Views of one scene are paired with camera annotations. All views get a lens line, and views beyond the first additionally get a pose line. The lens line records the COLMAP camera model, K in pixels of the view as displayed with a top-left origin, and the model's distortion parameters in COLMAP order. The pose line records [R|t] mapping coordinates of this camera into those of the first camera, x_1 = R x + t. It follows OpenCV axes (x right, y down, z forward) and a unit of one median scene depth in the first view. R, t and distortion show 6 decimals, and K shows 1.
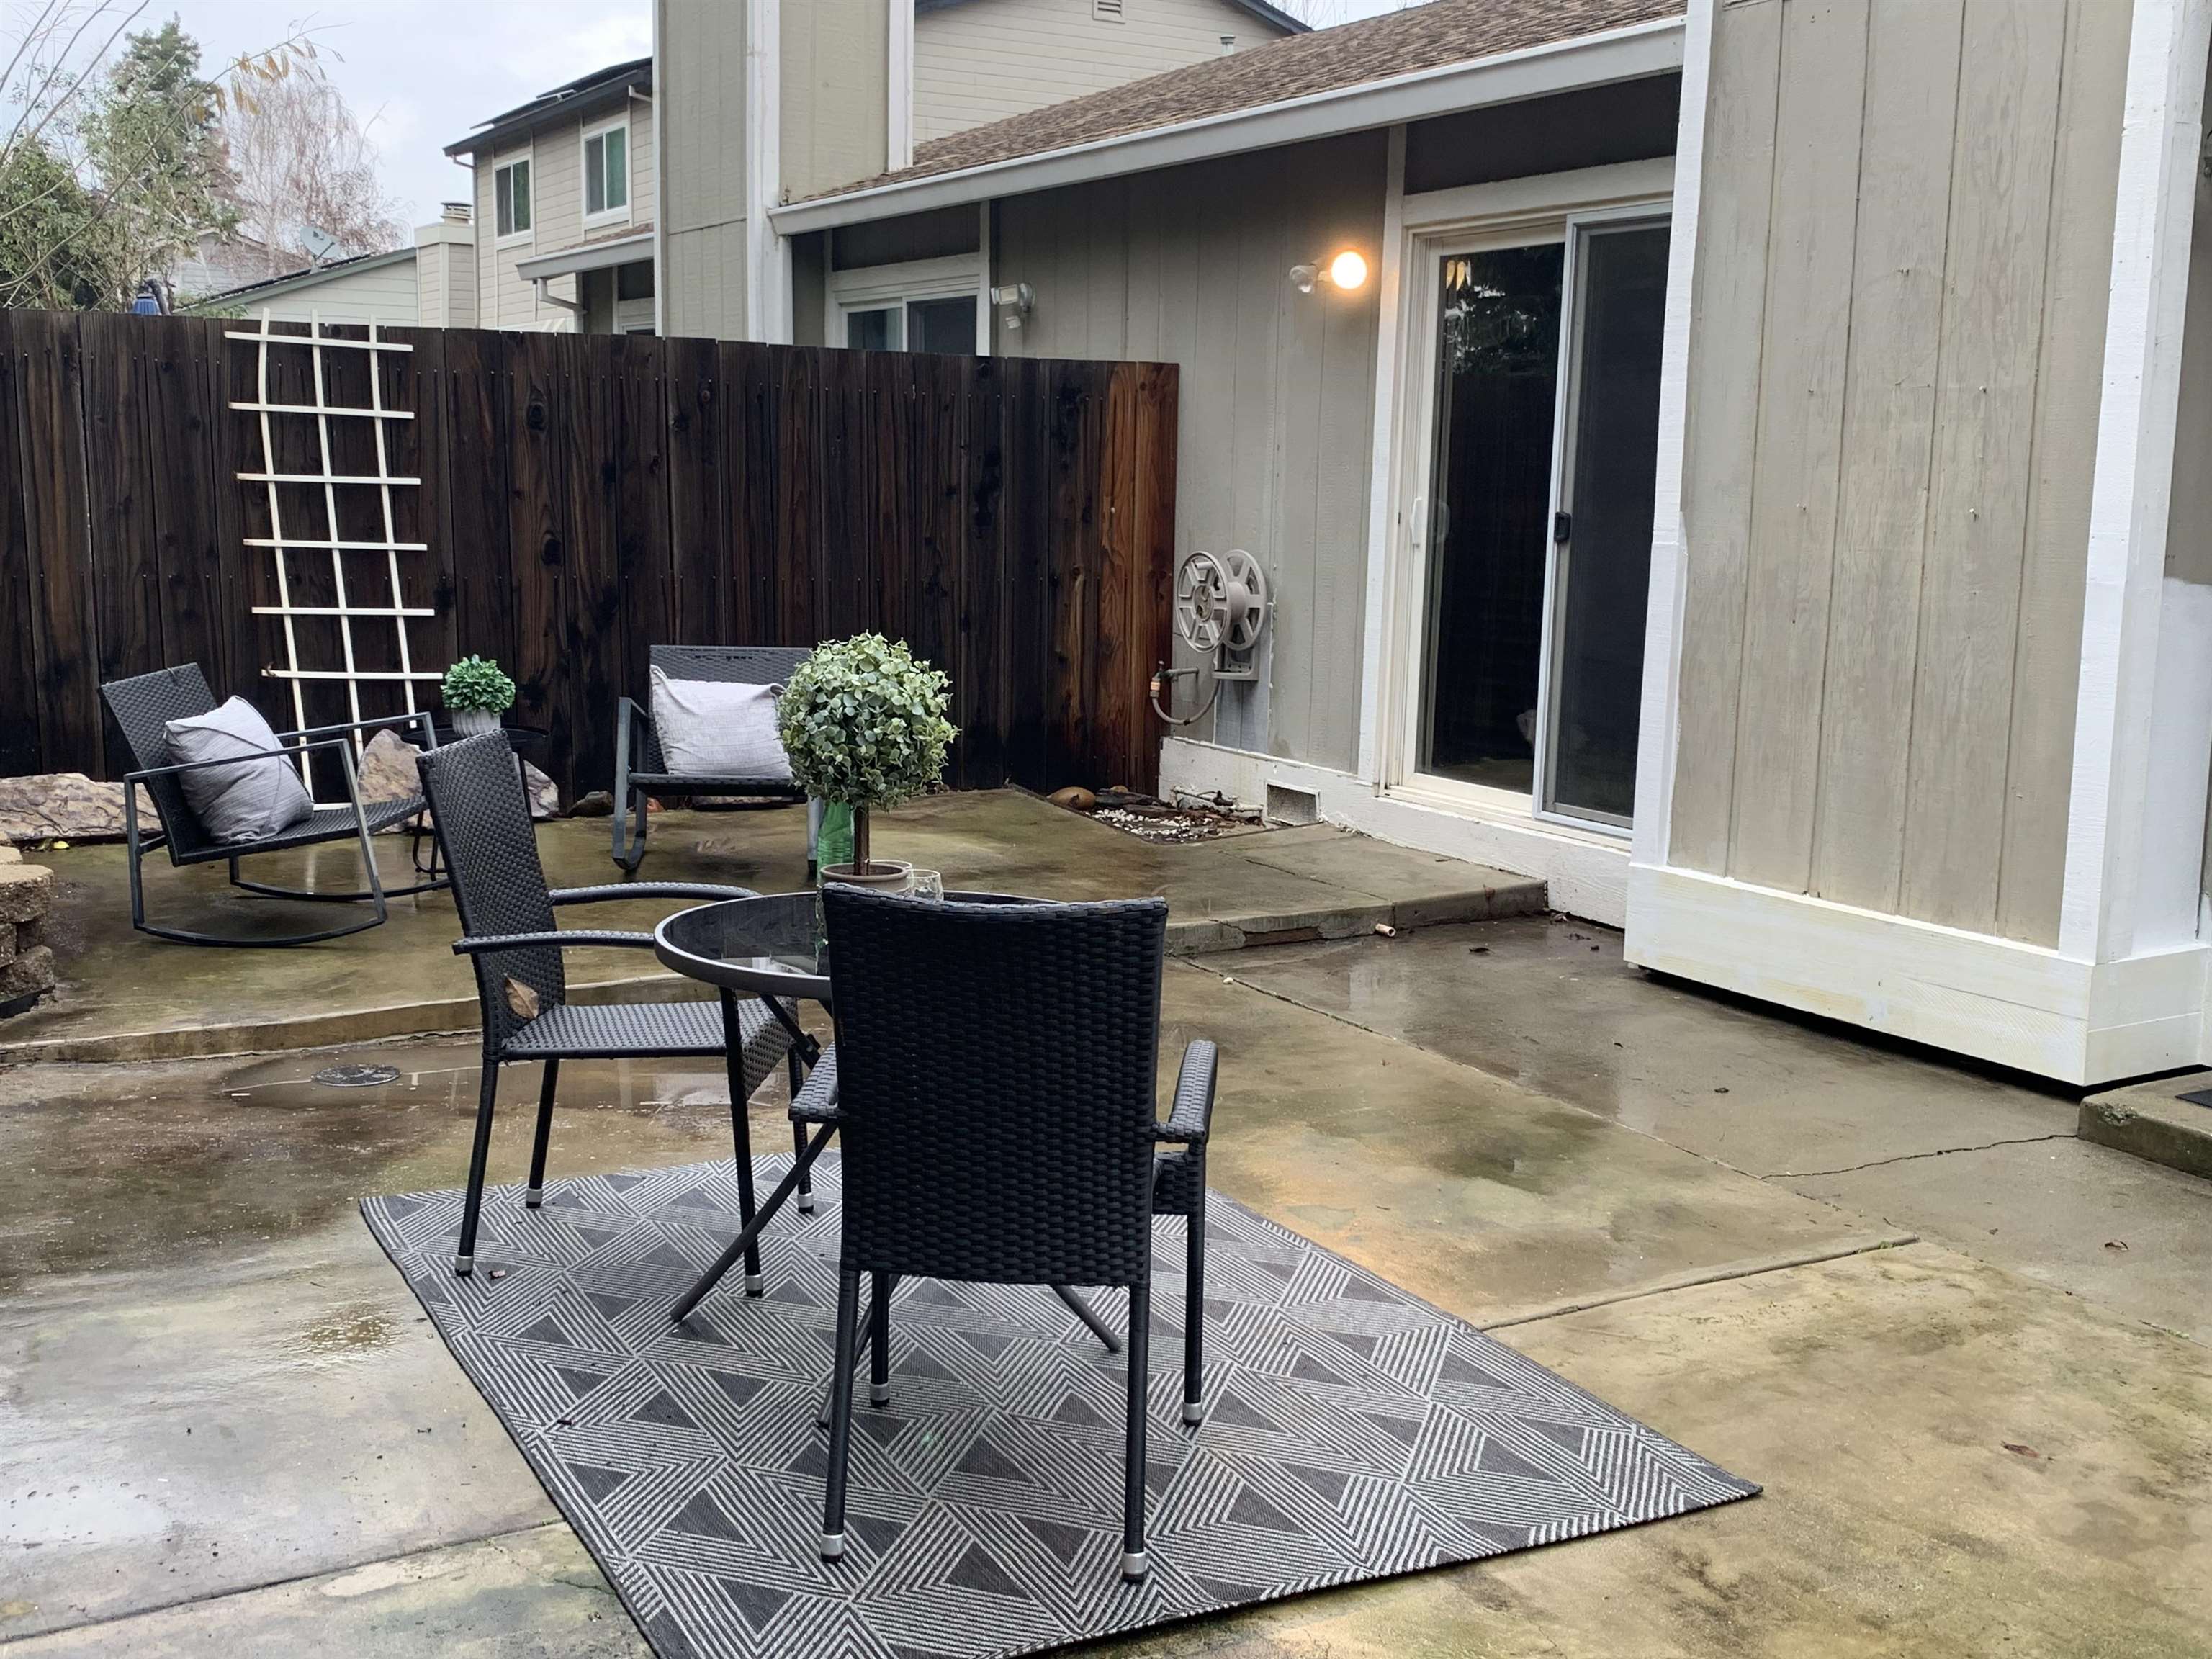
lens RADIAL K [[2366.8, 0, 1107.7], [0, 2366.8, 836.0], [0, 0, 1]] dist [0.011008, -0.000219]
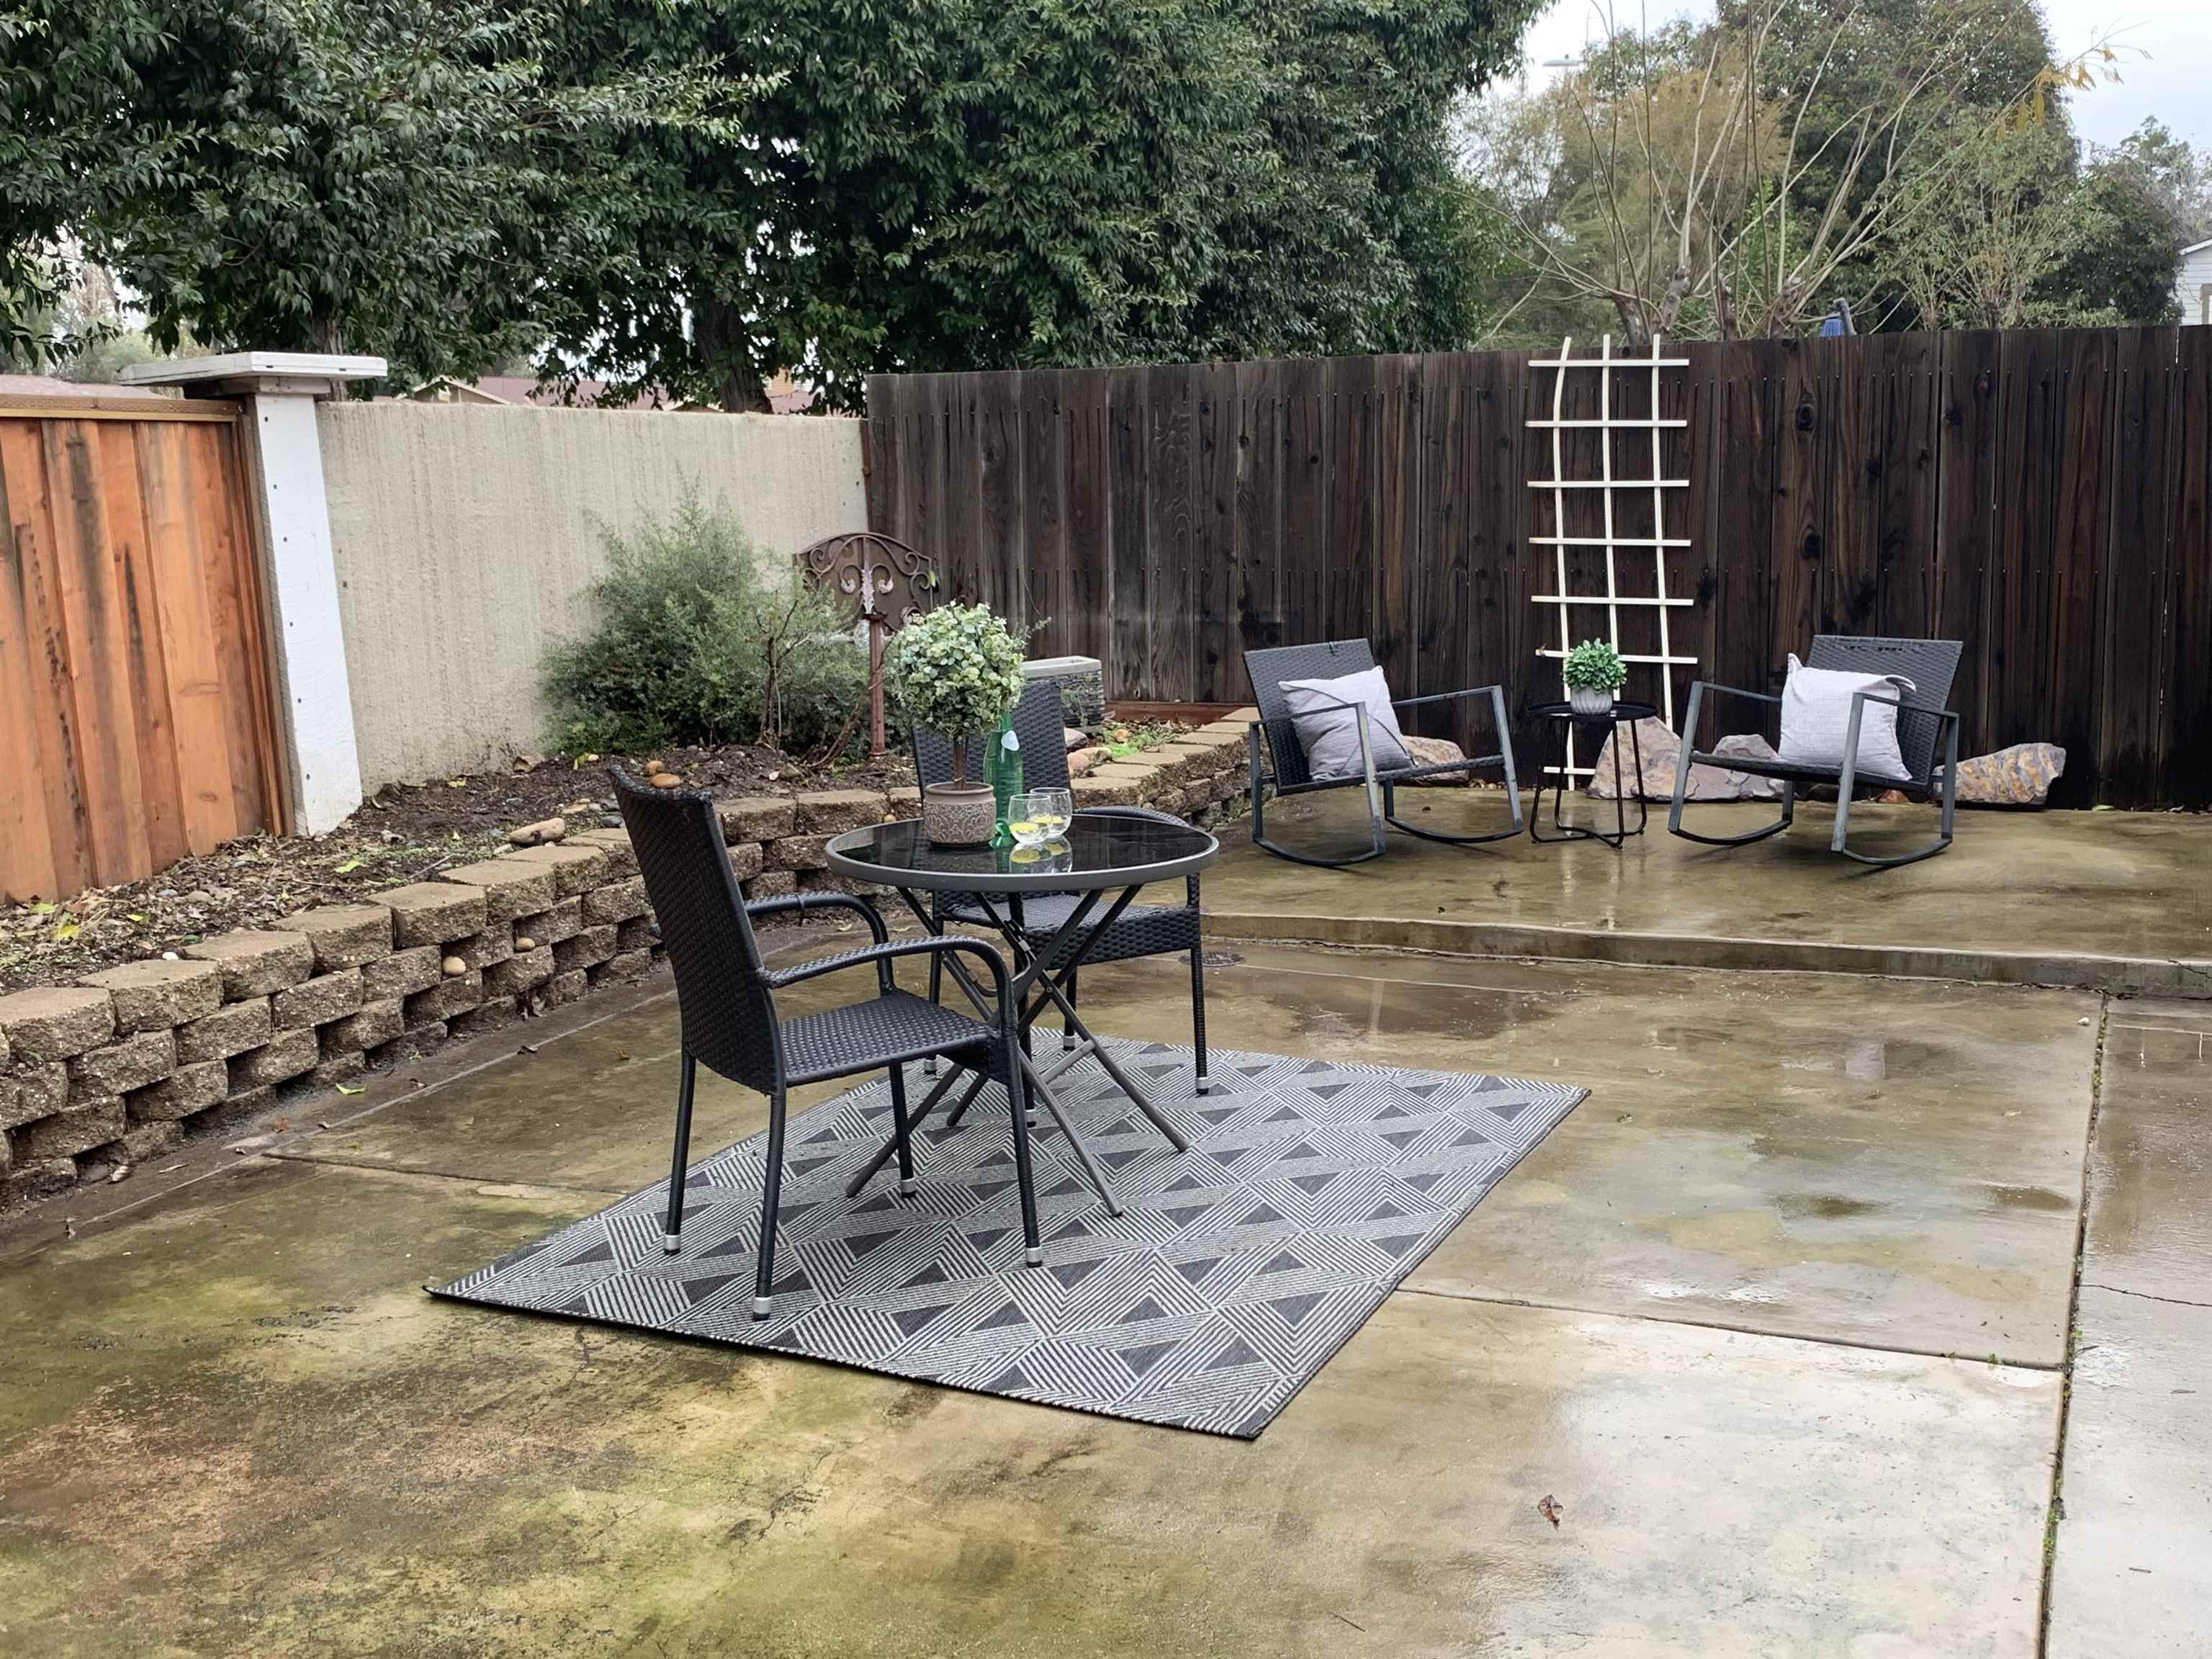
lens RADIAL K [[2361.8, 0, 1108.9], [0, 2361.8, 824.3], [0, 0, 1]] dist [-0.001764, -0.021181]
pose [[0.600604, 0.084890, -0.795027, 0.445888], [-0.089841, 0.995216, 0.038394, -0.010456], [0.794483, 0.048366, 0.605357, 0.135352]]
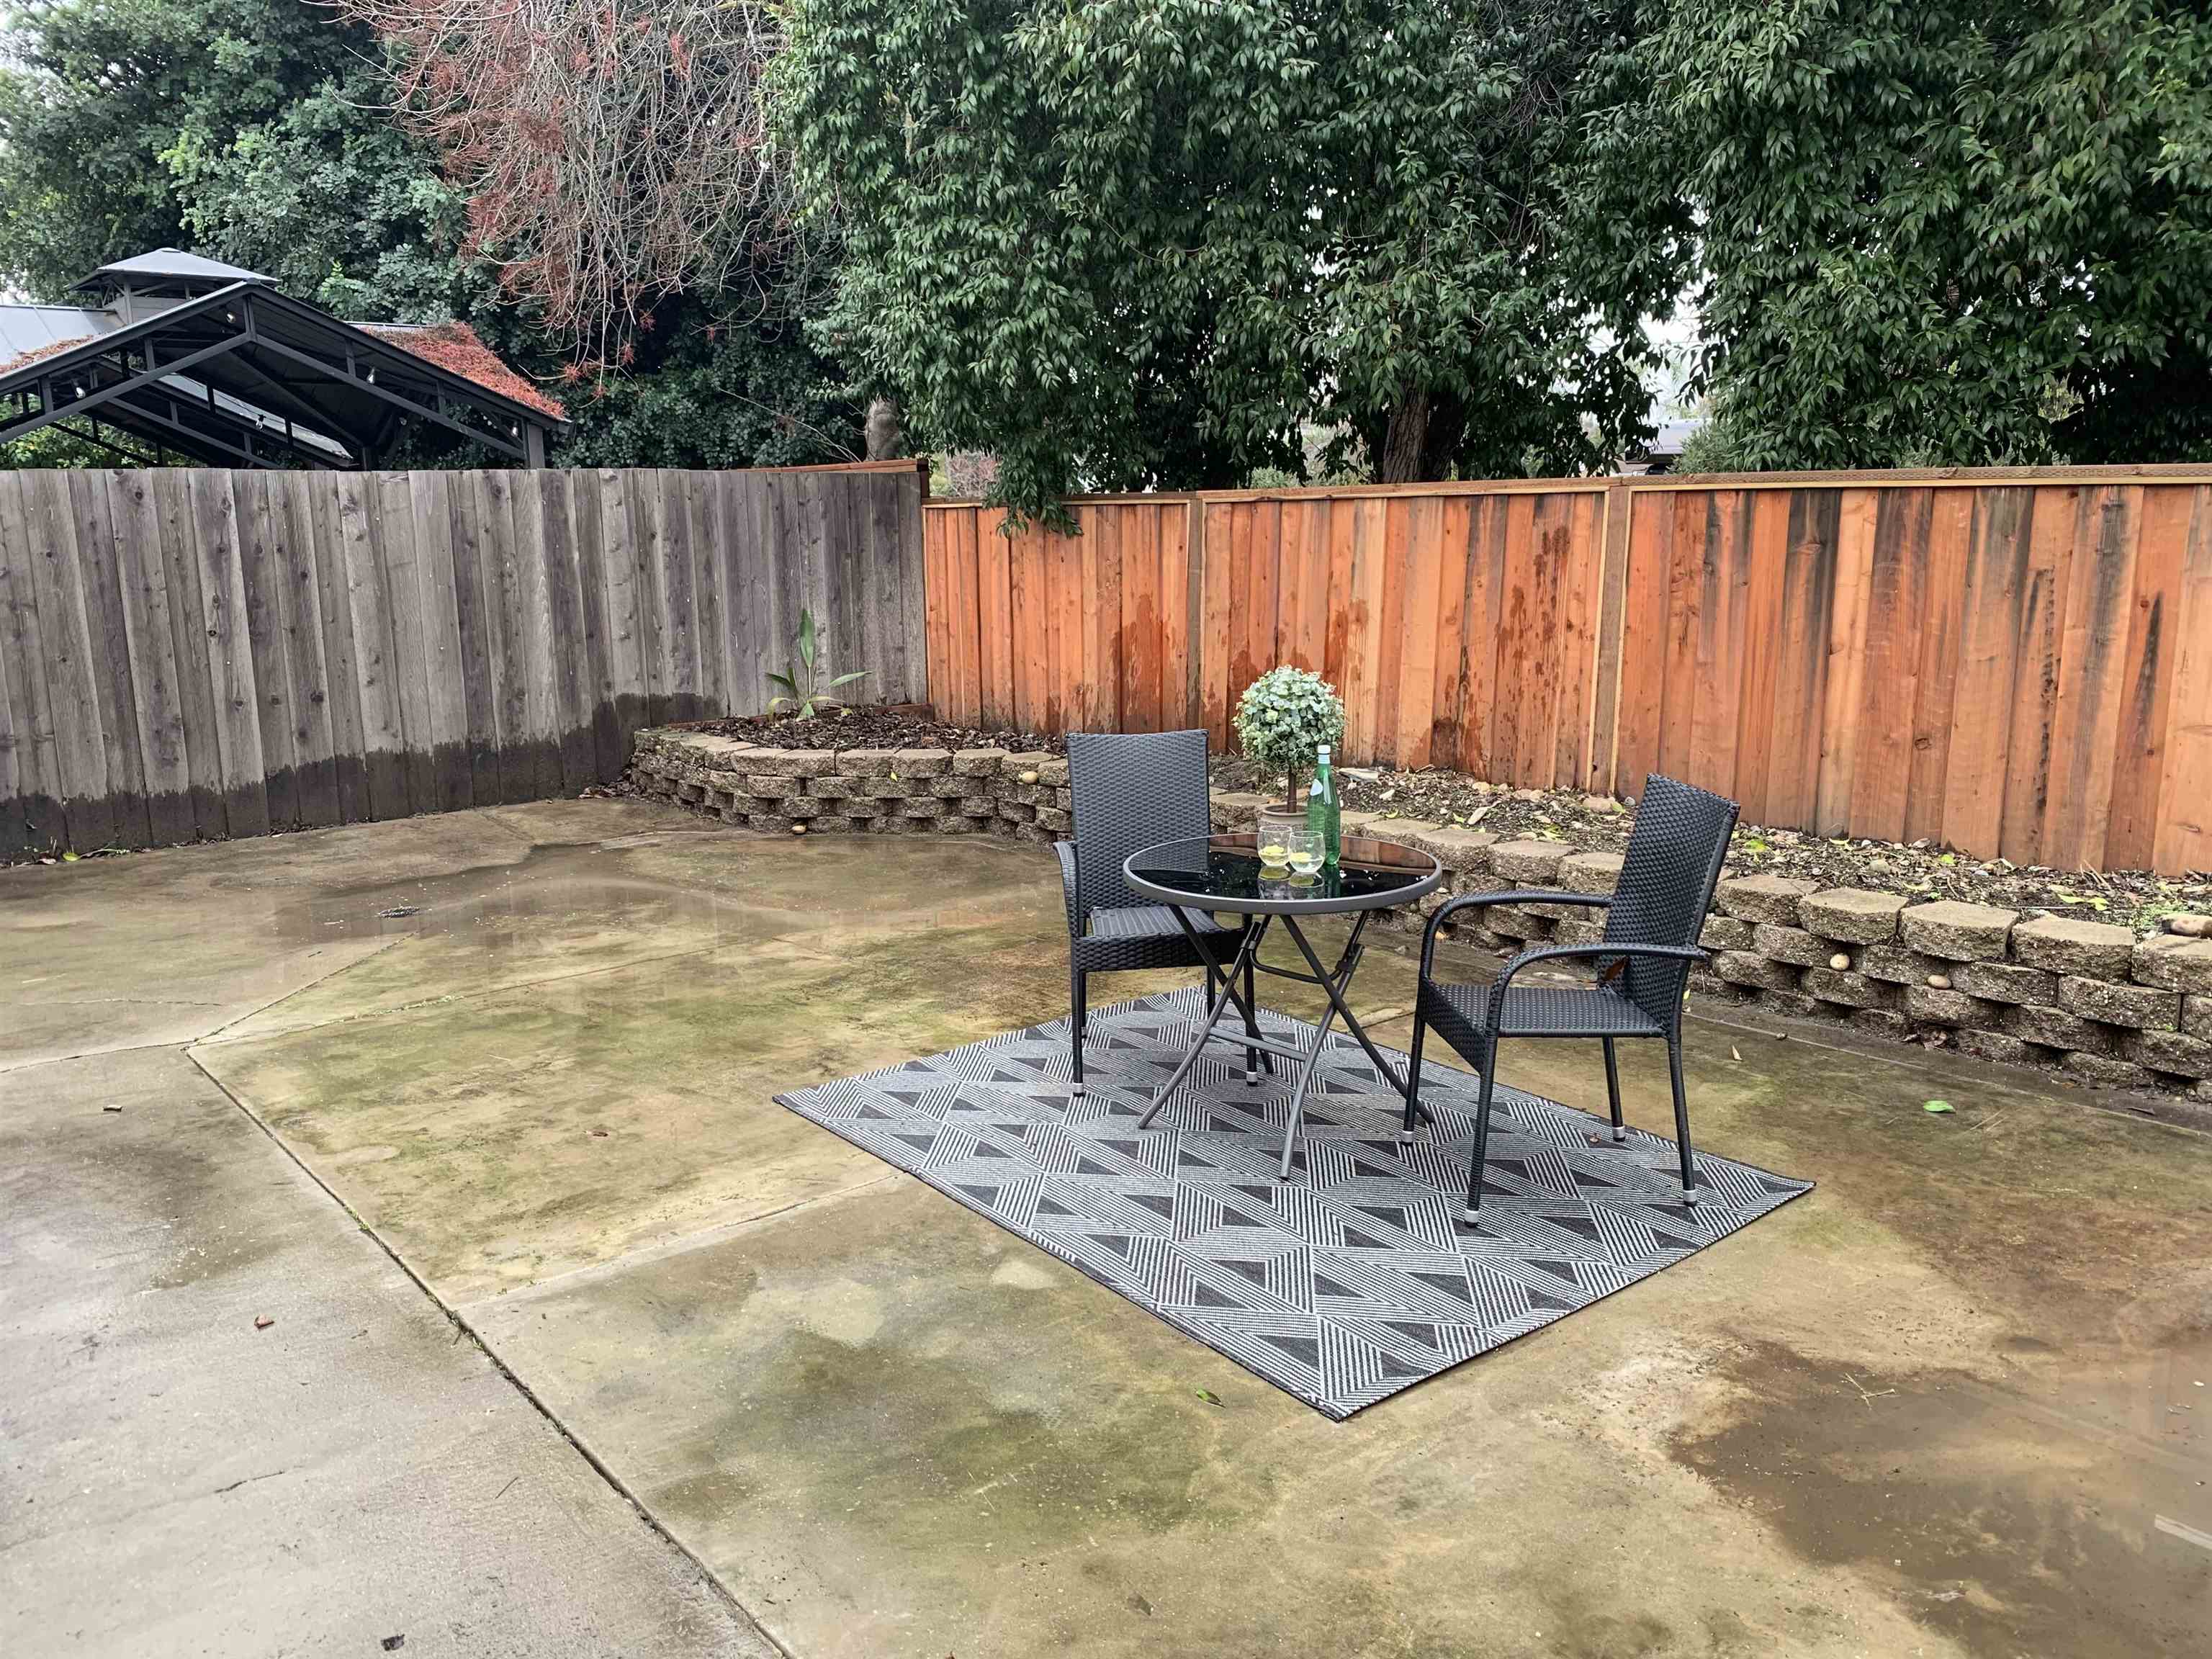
lens RADIAL K [[1626.7, 0, 1107.6], [0, 1626.7, 834.7], [0, 0, 1]] dist [0.009565, -0.000555]
pose [[-0.982774, 0.018325, -0.183900, 0.107062], [-0.044742, 0.941878, 0.332962, -0.156603], [0.179313, 0.335455, -0.924834, 0.936627]]
